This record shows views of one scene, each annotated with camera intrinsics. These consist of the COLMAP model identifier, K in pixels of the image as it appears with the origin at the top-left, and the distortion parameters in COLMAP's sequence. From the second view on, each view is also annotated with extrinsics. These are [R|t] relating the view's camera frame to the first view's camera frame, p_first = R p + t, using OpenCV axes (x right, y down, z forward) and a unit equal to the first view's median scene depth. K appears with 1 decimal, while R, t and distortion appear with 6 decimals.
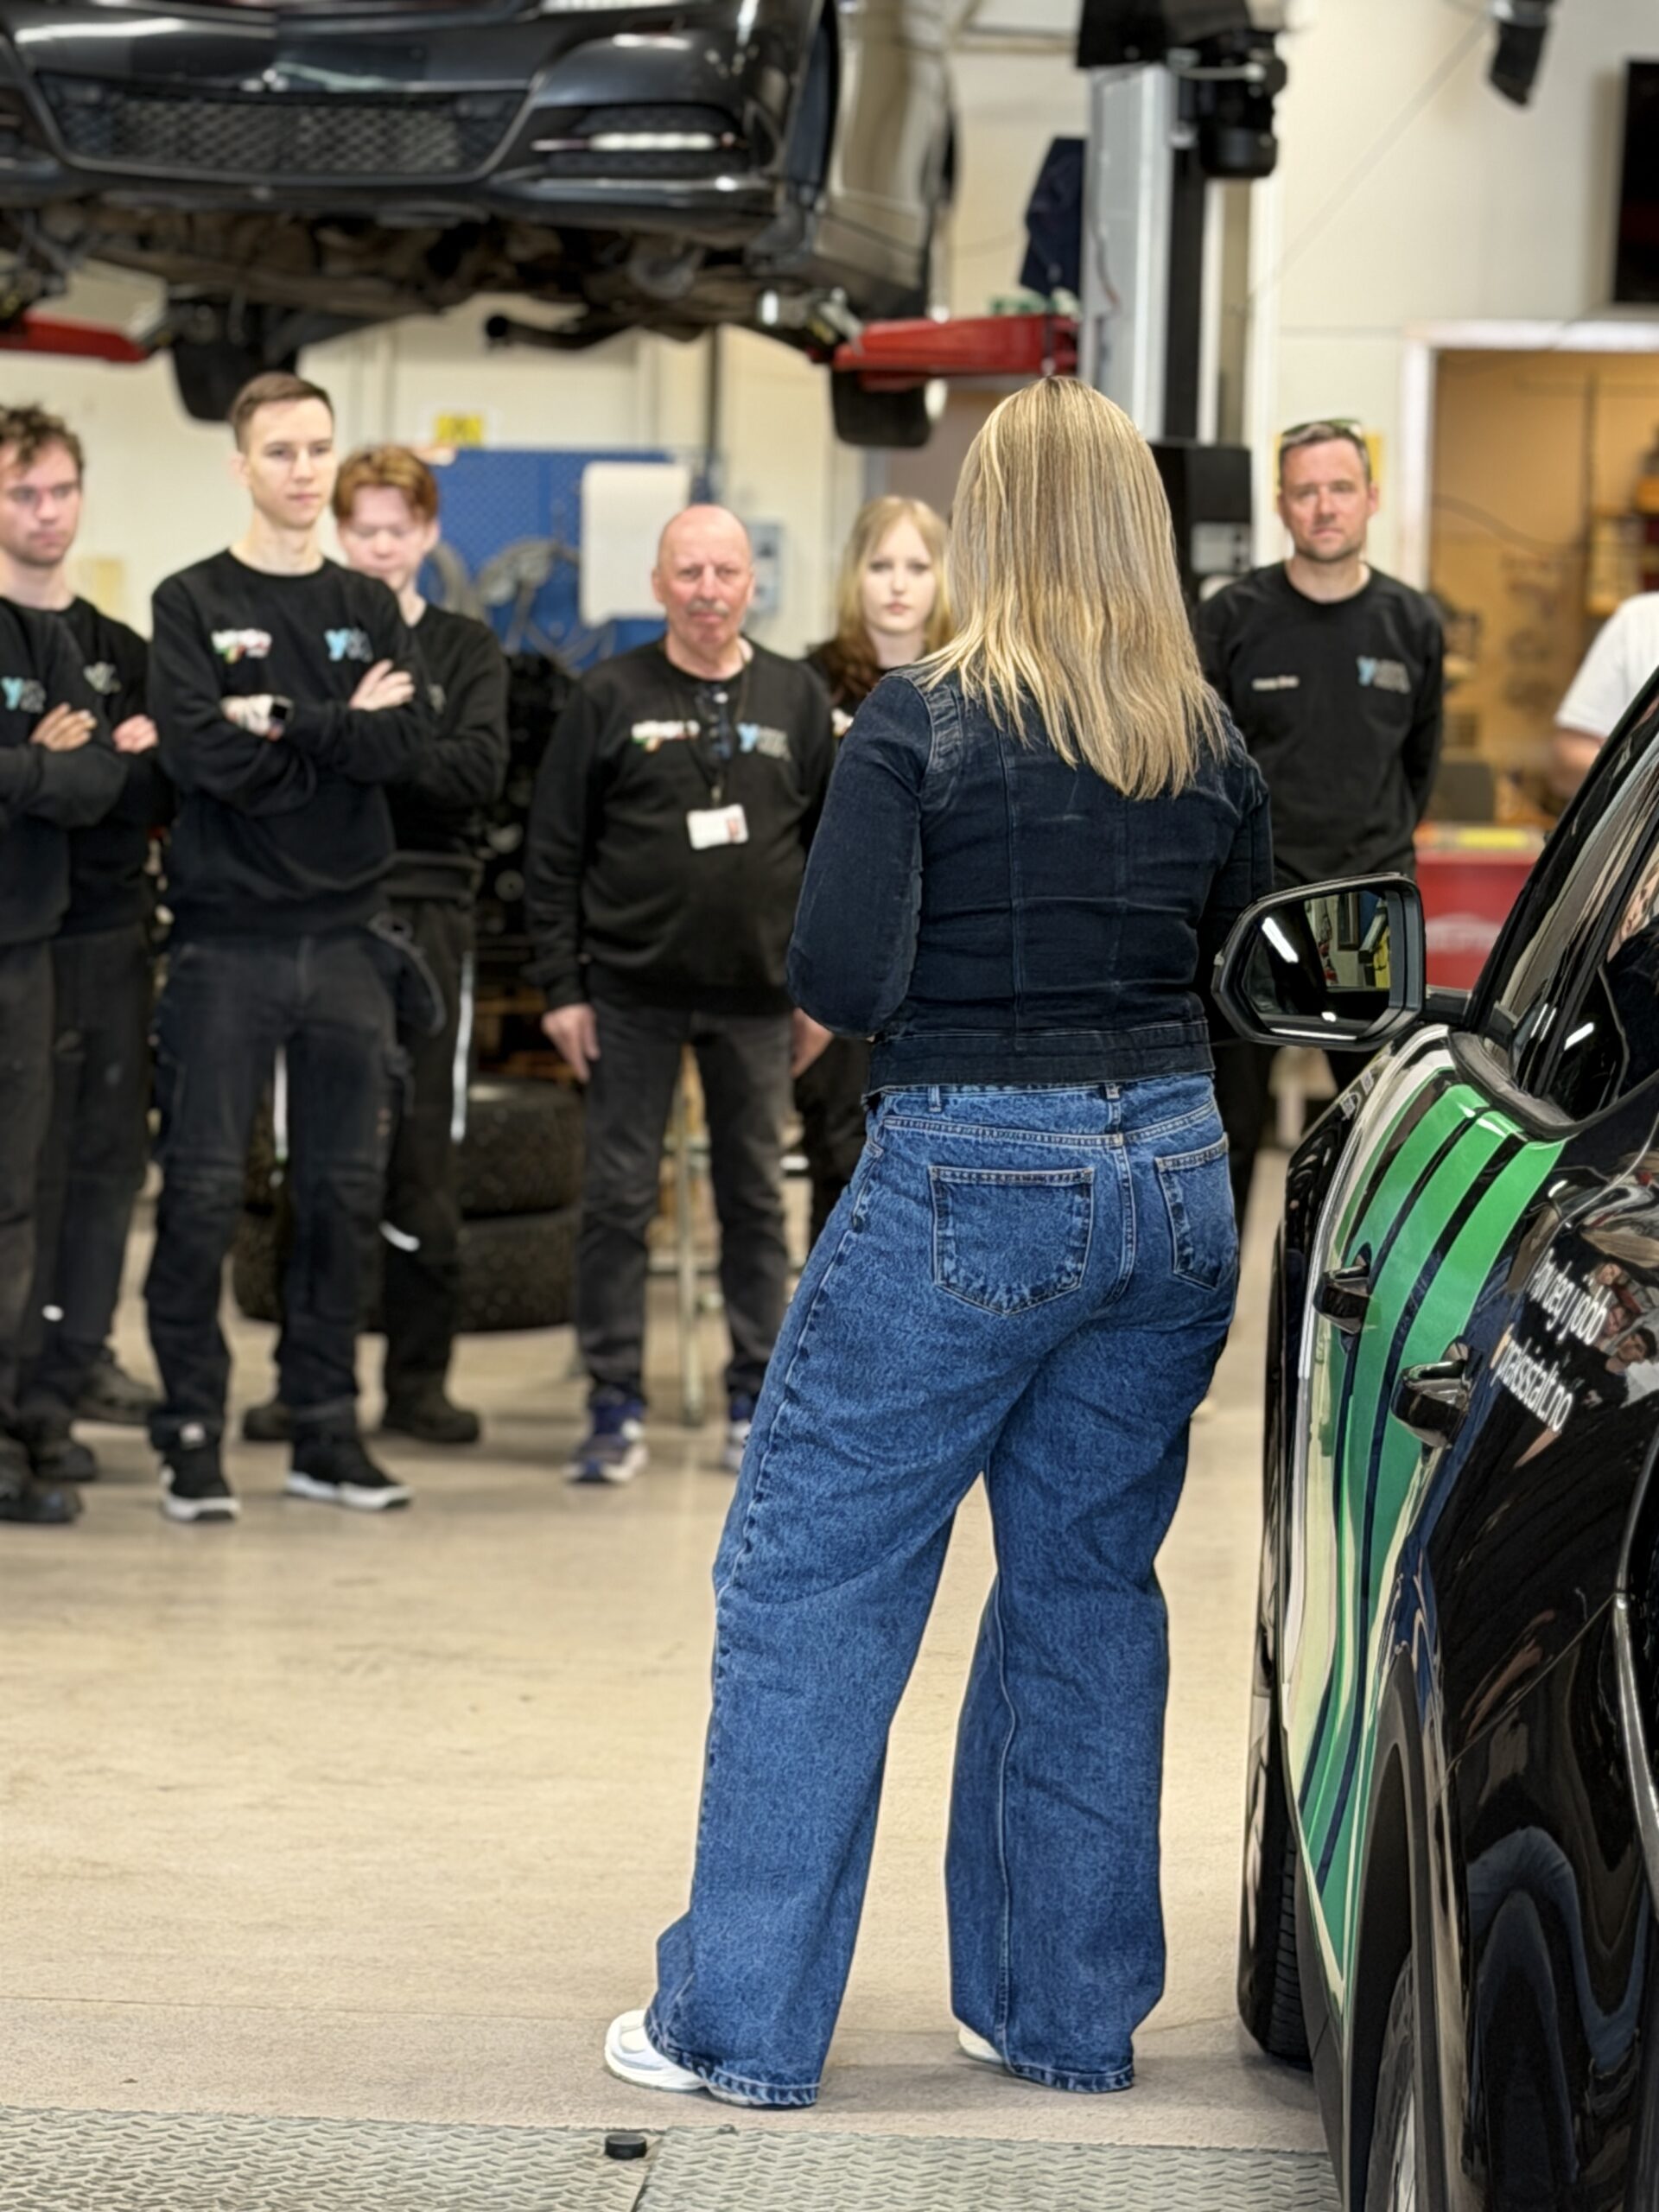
lens RADIAL K [[6189.9, 0, 829.5], [0, 6189.9, 1105.8], [0, 0, 1]] dist [0.205232, 0.000000]
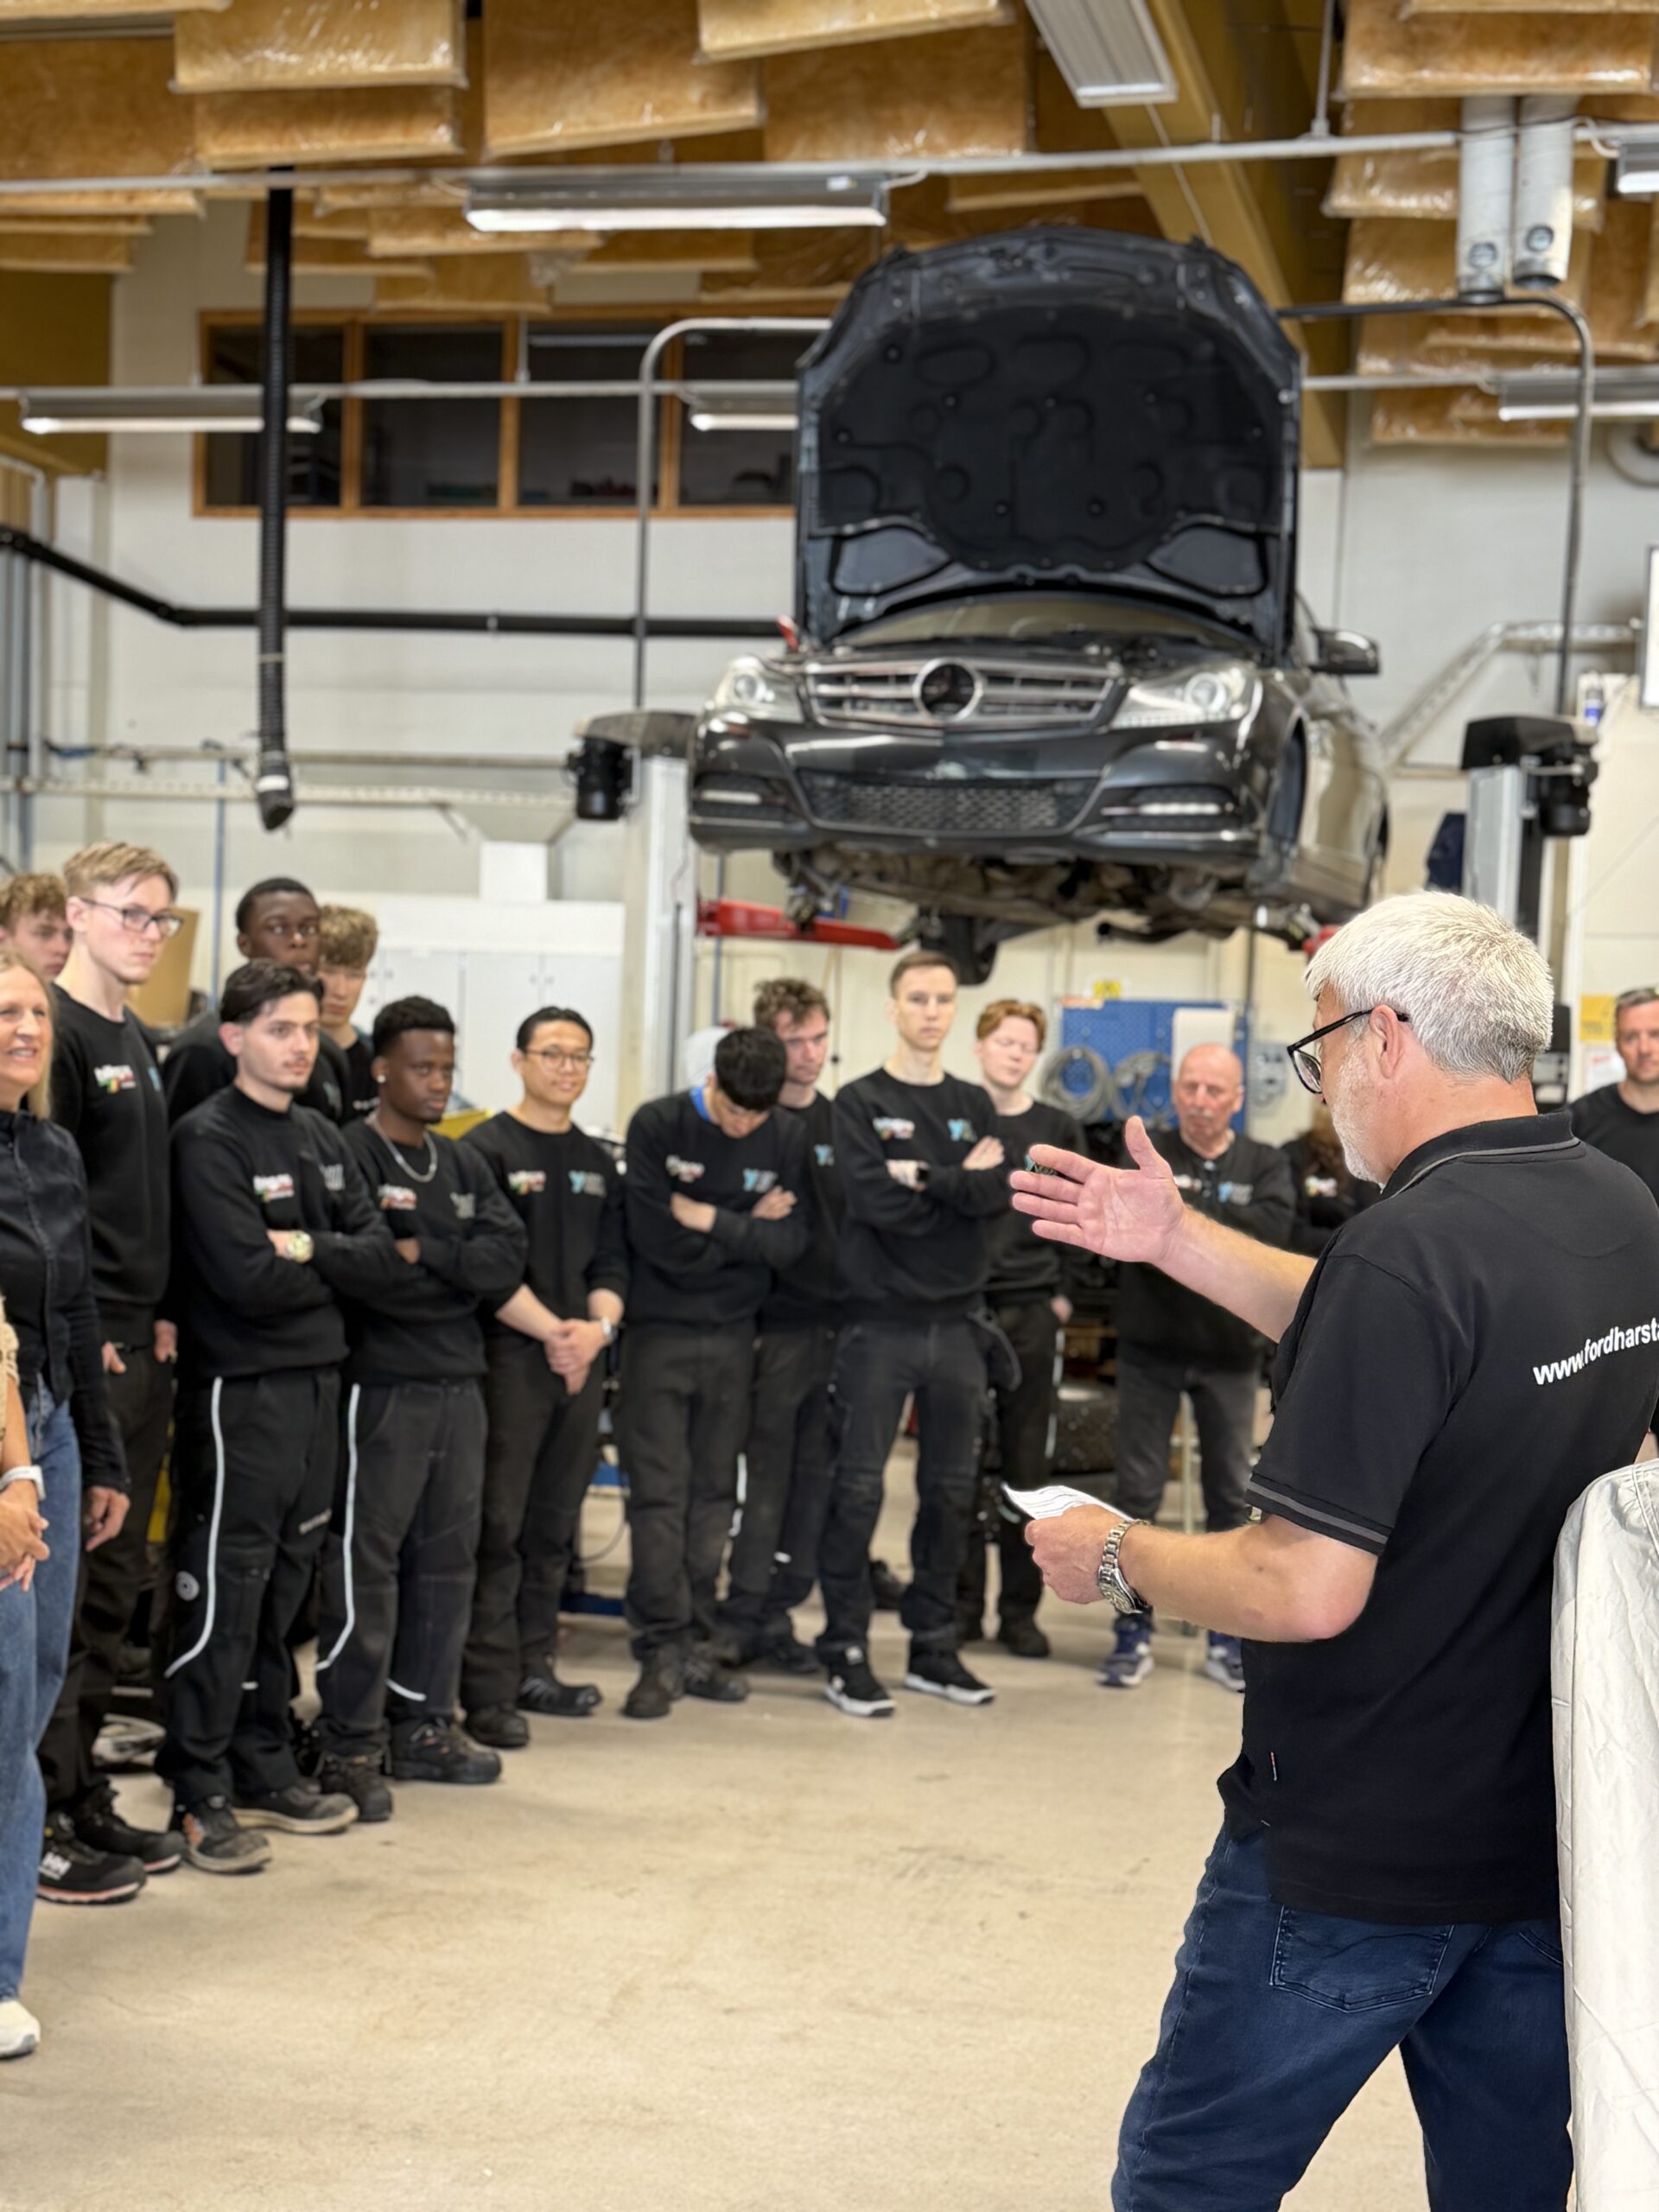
lens RADIAL K [[2889.8, 0, 853.9], [0, 2889.8, 1145.5], [0, 0, 1]] dist [0.090570, 0.000000]
pose [[0.985652, 0.018761, -0.167745, 0.014399], [-0.027706, 0.998307, -0.051146, -0.030784], [0.166501, 0.055060, 0.984503, 0.271972]]
